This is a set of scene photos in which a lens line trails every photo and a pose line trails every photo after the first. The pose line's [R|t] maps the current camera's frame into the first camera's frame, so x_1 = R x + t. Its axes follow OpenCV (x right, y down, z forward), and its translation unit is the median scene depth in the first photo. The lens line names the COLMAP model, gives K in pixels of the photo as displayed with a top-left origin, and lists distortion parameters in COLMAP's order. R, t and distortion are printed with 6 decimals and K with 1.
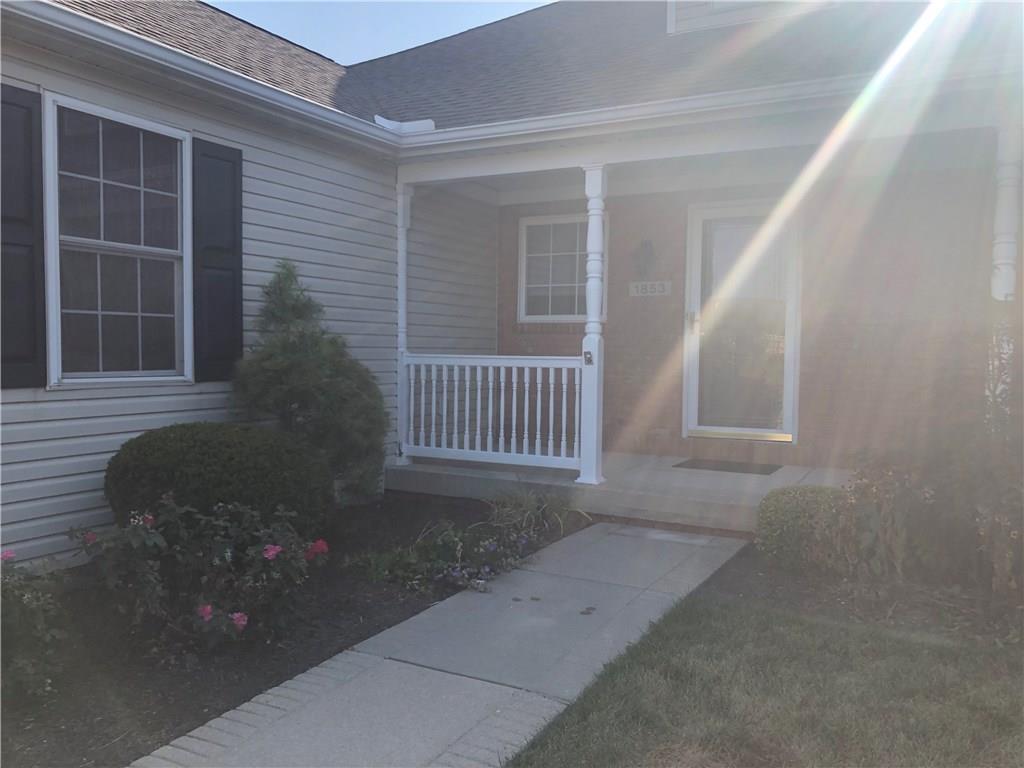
lens RADIAL K [[841.8, 0, 514.0], [0, 841.8, 389.1], [0, 0, 1]] dist [0.036835, -0.007774]
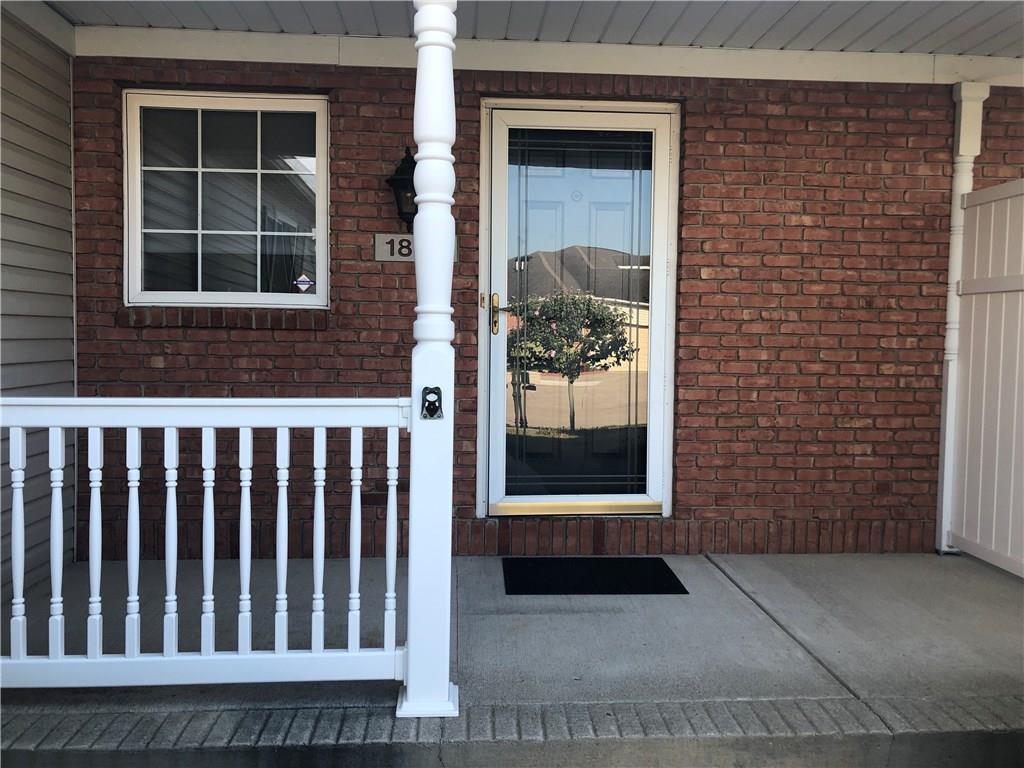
lens RADIAL K [[841.8, 0, 520.3], [0, 841.8, 366.3], [0, 0, 1]] dist [0.036835, -0.007774]
pose [[0.847483, -0.024019, 0.530279, -0.084062], [0.026189, 0.999651, 0.003425, -0.052876], [-0.530176, 0.010985, 0.847816, 0.618726]]
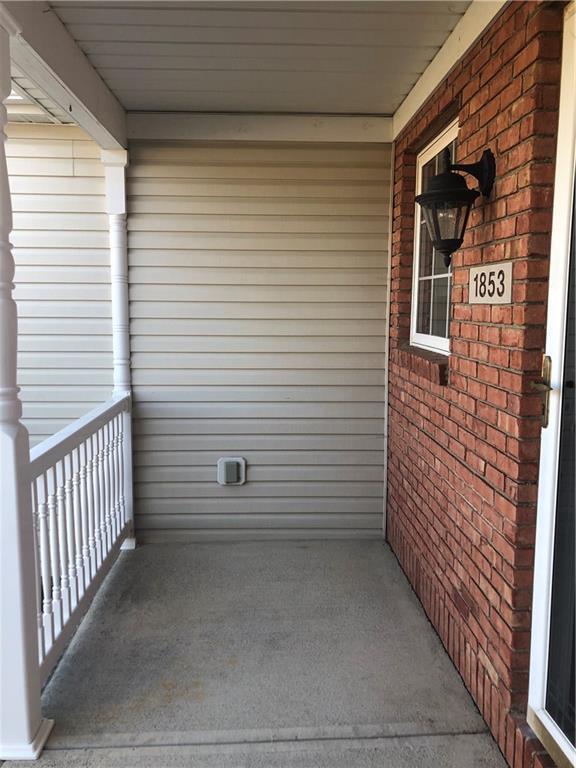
lens RADIAL K [[631.3, 0, 288.4], [0, 631.3, 383.0], [0, 0, 1]] dist [0.036835, -0.007774]
pose [[0.503334, 0.097374, -0.858588, 0.438665], [-0.035192, 0.995116, 0.092227, -0.118626], [0.863375, -0.016205, 0.504303, 0.944083]]
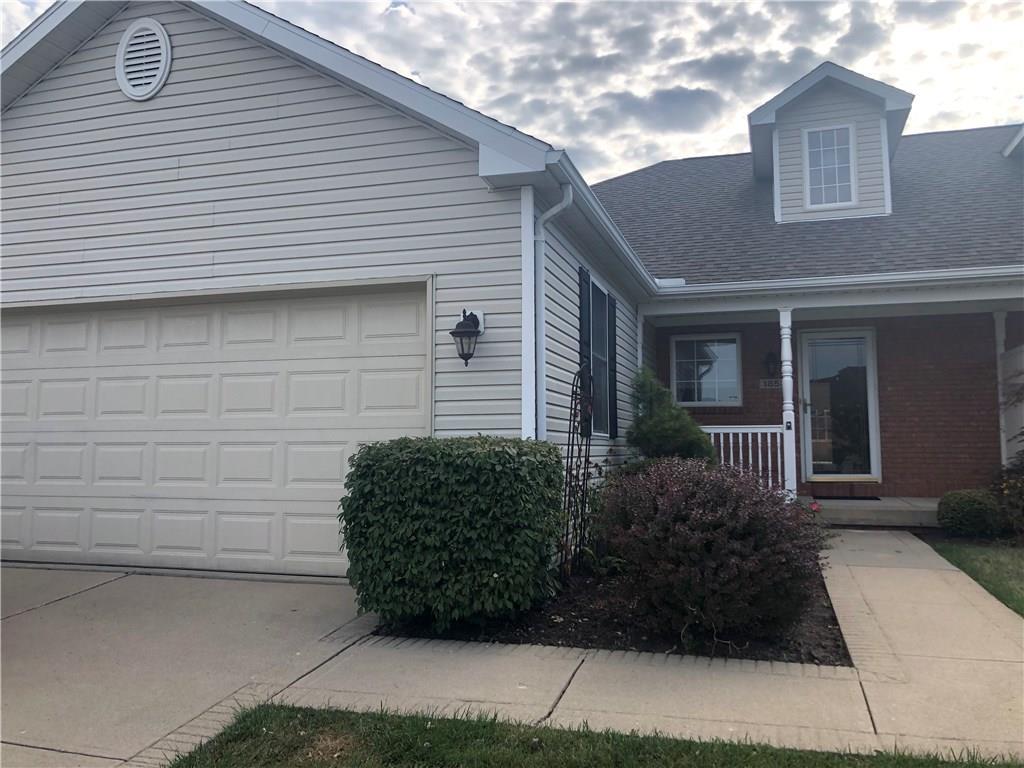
lens RADIAL K [[841.8, 0, 510.0], [0, 841.8, 379.8], [0, 0, 1]] dist [0.036835, -0.007774]
pose [[0.982420, -0.000451, 0.186682, -0.709975], [0.024410, 0.991722, -0.126061, 0.064477], [-0.185080, 0.128402, 0.974299, -0.466358]]
